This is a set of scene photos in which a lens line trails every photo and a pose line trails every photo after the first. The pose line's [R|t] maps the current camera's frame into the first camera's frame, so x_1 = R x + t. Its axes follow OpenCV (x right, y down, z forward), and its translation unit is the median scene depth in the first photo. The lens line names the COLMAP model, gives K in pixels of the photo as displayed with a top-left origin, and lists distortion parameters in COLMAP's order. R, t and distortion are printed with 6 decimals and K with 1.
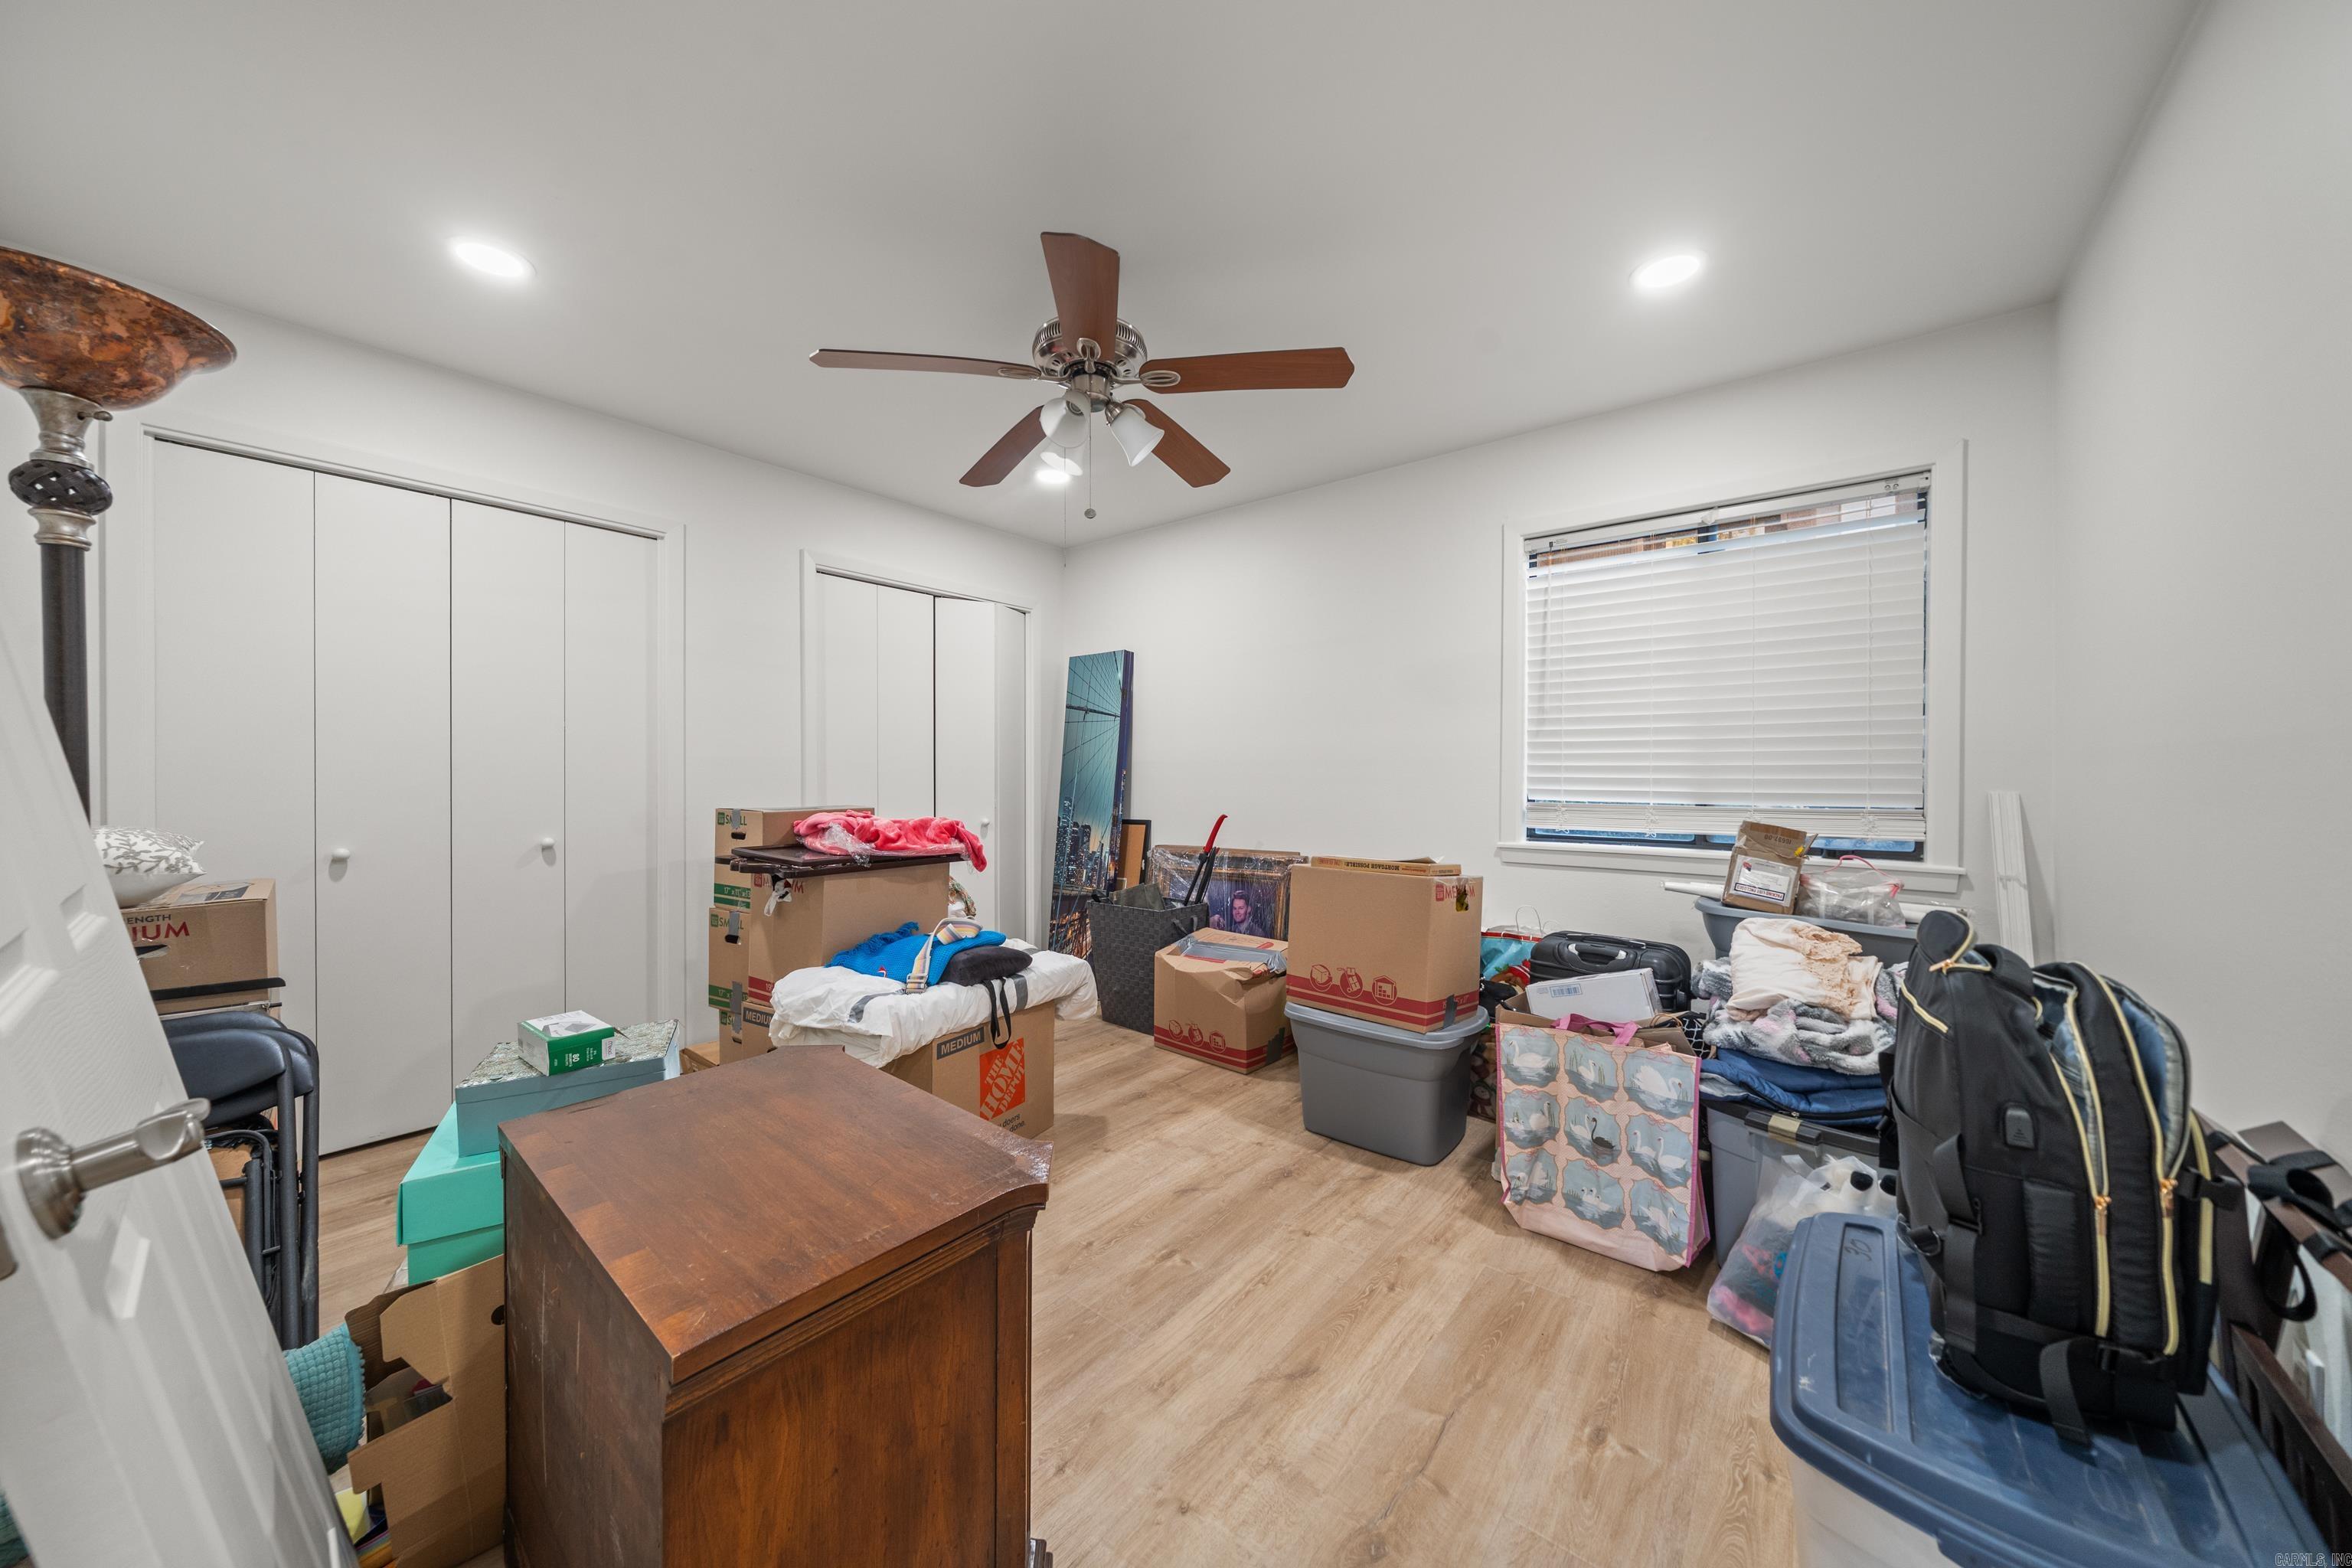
lens RADIAL K [[807.9, 0, 1186.0], [0, 807.9, 780.6], [0, 0, 1]] dist [-0.000711, 0.000060]
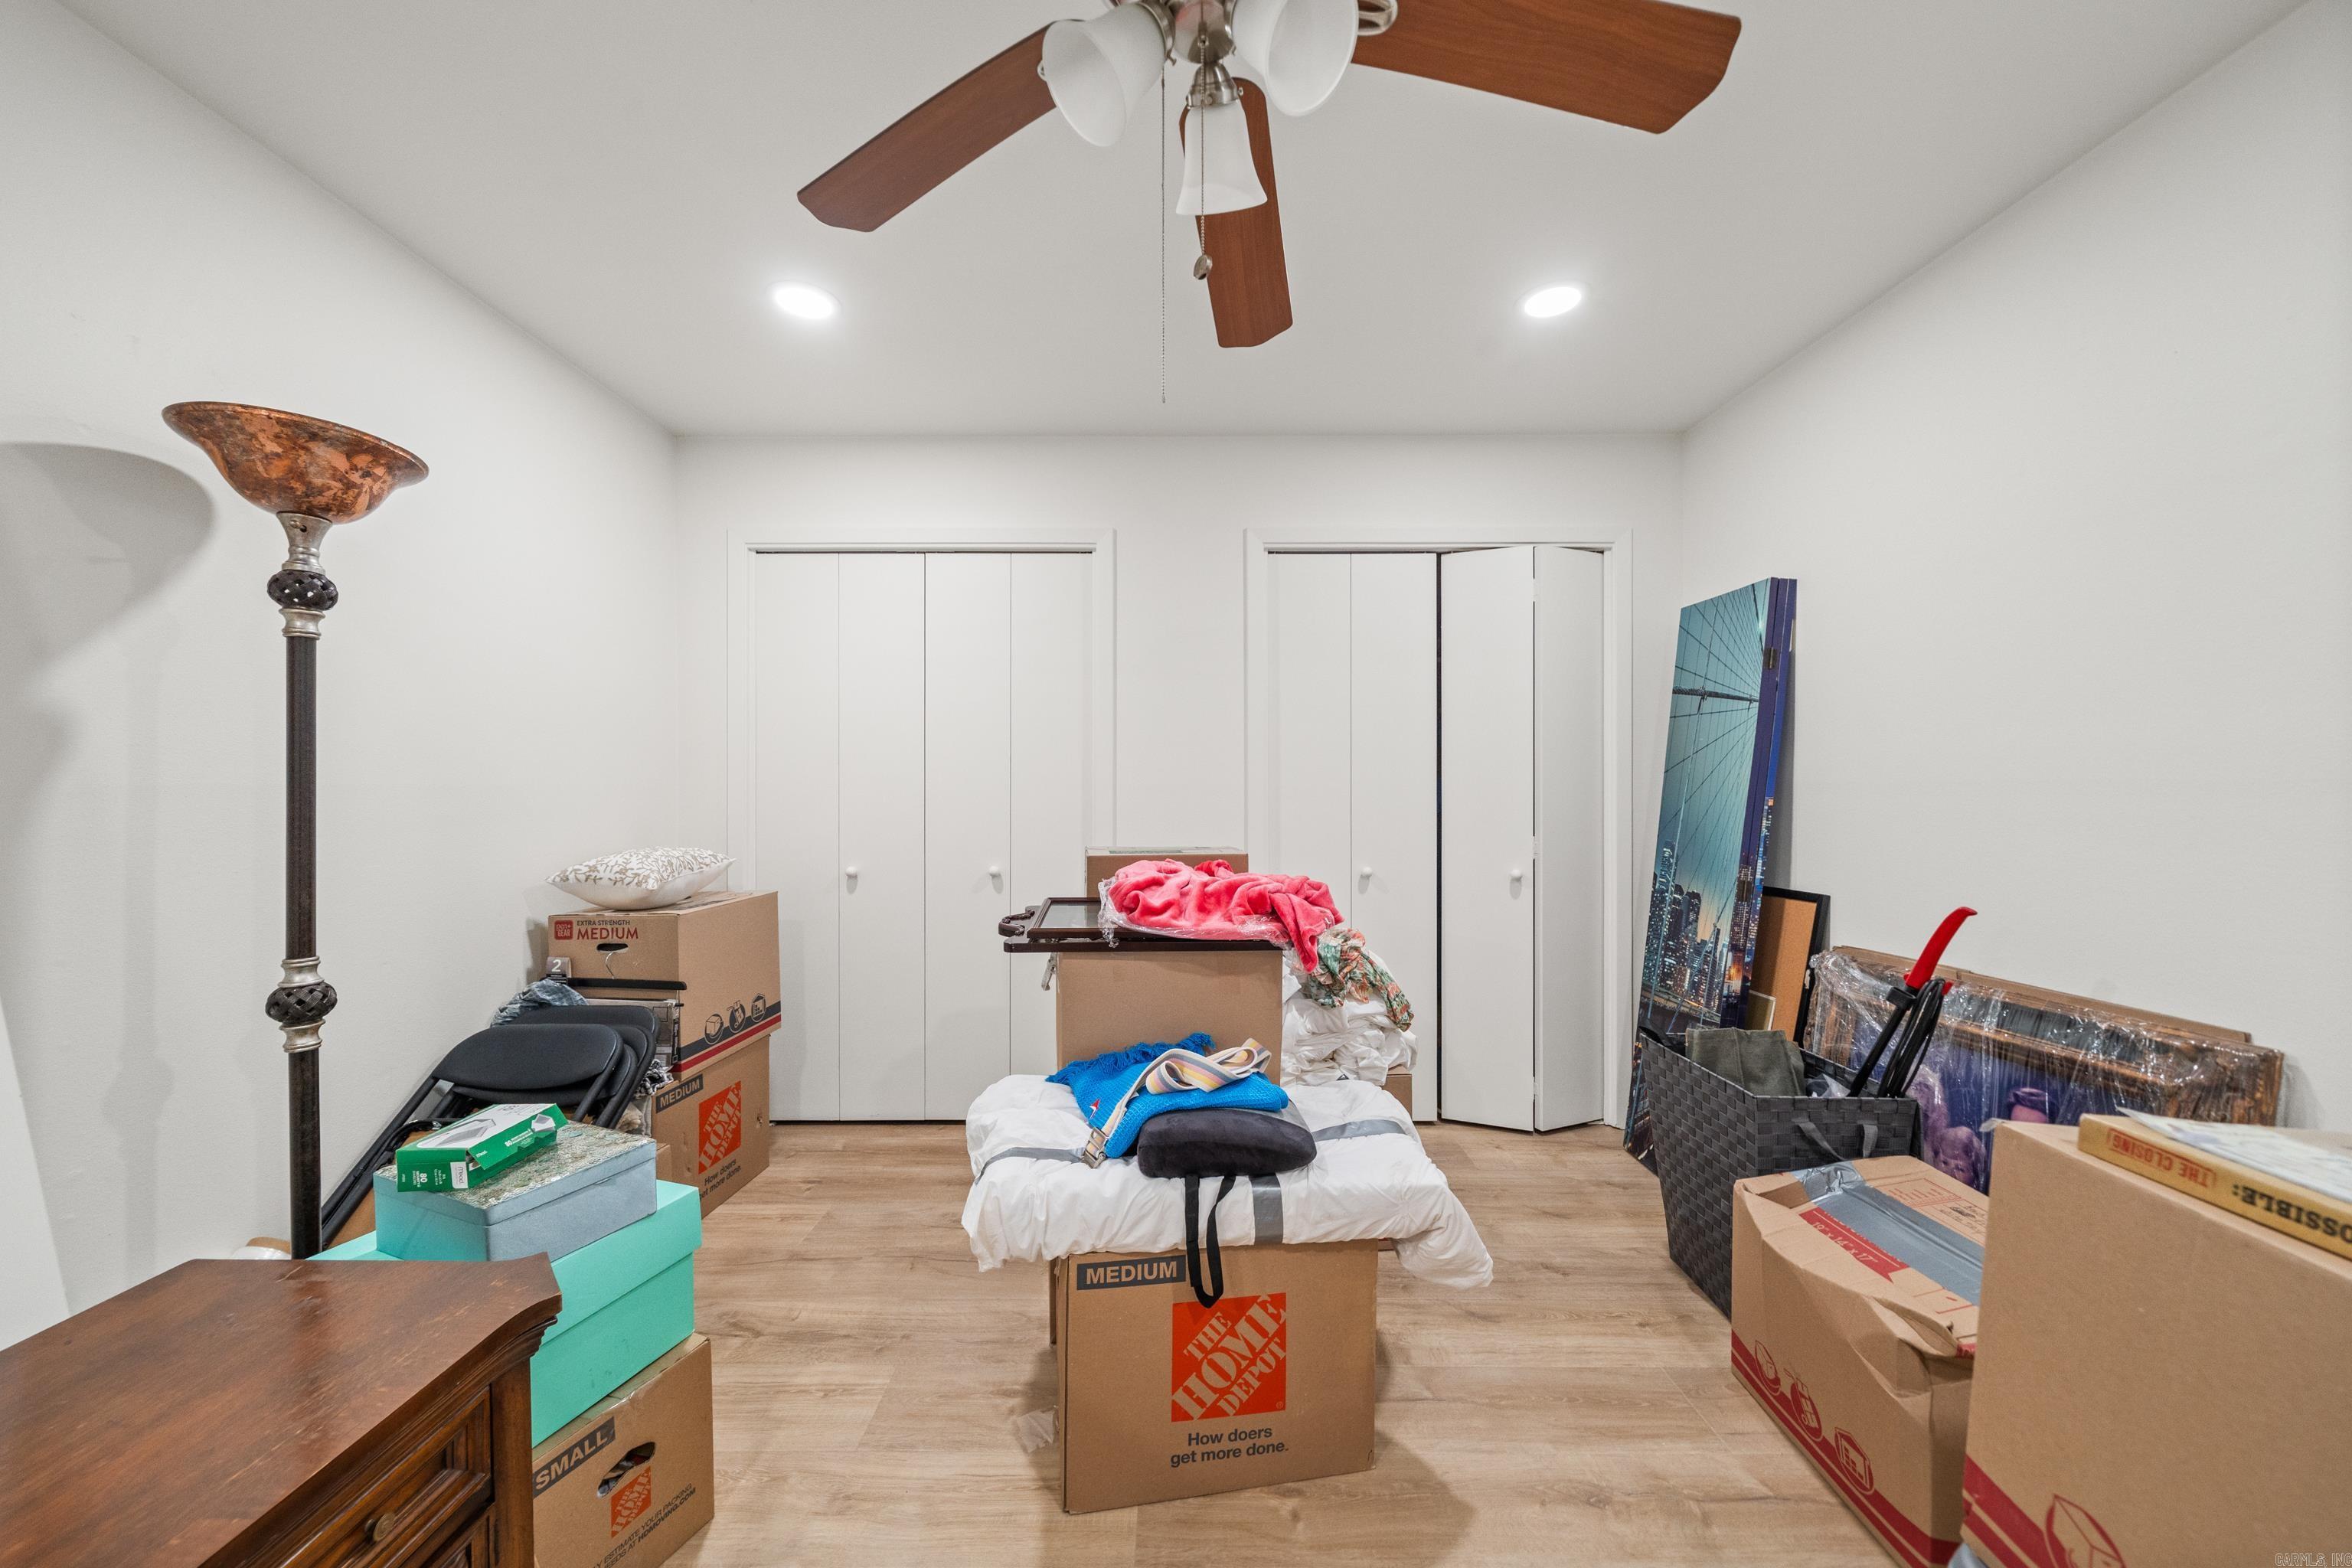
lens RADIAL K [[837.7, 0, 1173.1], [0, 837.7, 788.8], [0, 0, 1]] dist [-0.003540, -0.000156]
pose [[0.617477, 0.000541, -0.786588, 0.143257], [-0.004116, 0.999988, -0.002543, -0.019663], [0.786578, 0.004808, 0.617472, 0.406563]]
